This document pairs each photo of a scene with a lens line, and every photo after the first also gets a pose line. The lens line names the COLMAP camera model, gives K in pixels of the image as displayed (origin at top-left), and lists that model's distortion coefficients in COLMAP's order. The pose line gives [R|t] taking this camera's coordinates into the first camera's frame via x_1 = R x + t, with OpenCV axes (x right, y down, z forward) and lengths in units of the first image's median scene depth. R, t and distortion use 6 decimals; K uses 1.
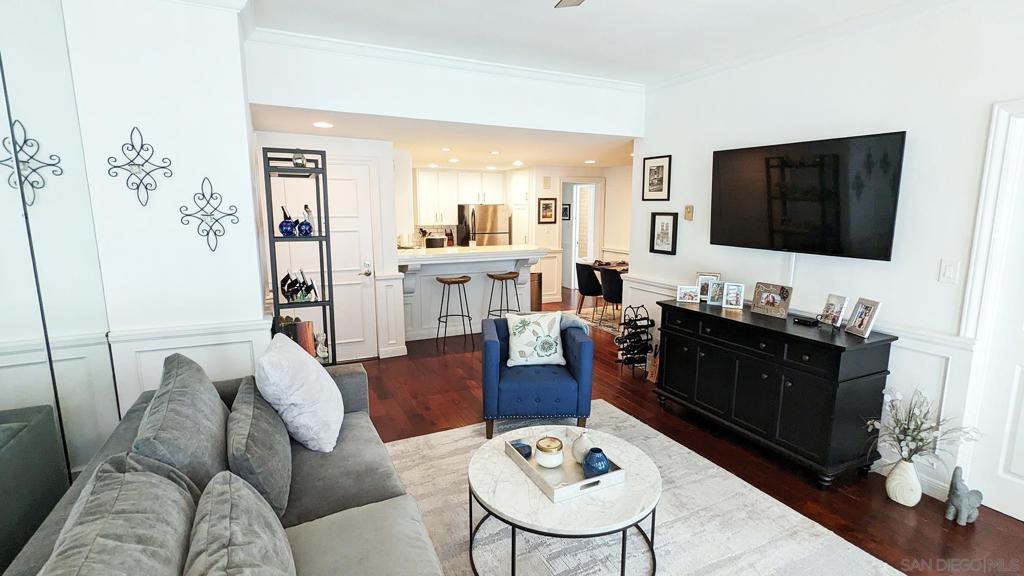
lens RADIAL K [[483.9, 0, 511.2], [0, 483.9, 289.4], [0, 0, 1]] dist [-0.002567, 0.001140]
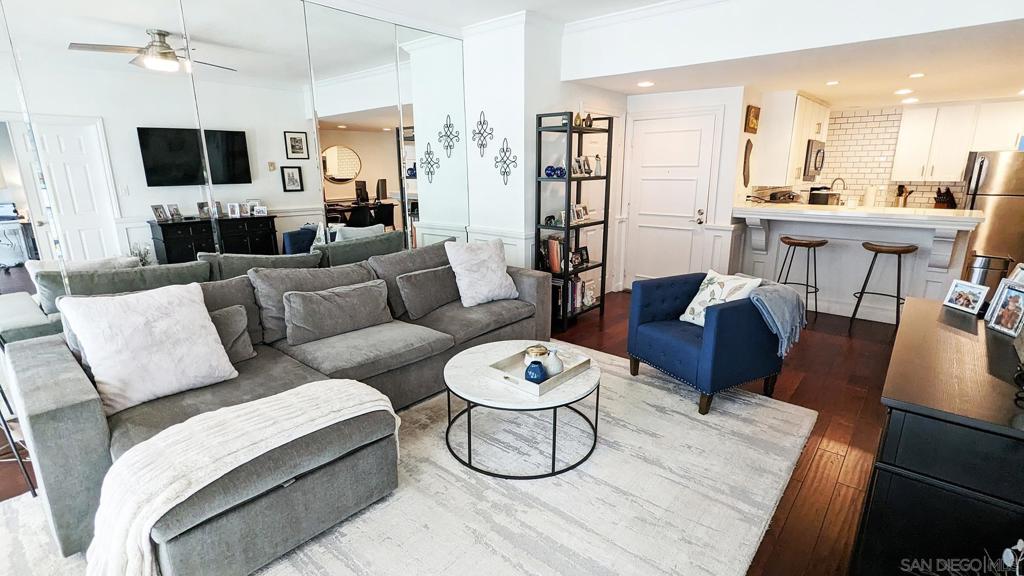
lens RADIAL K [[483.9, 0, 513.7], [0, 483.9, 287.2], [0, 0, 1]] dist [-0.002567, 0.001140]
pose [[0.406852, 0.218023, -0.887095, 0.693374], [-0.144005, 0.974266, 0.173401, -0.024609], [0.902072, 0.057198, 0.427779, 0.280552]]
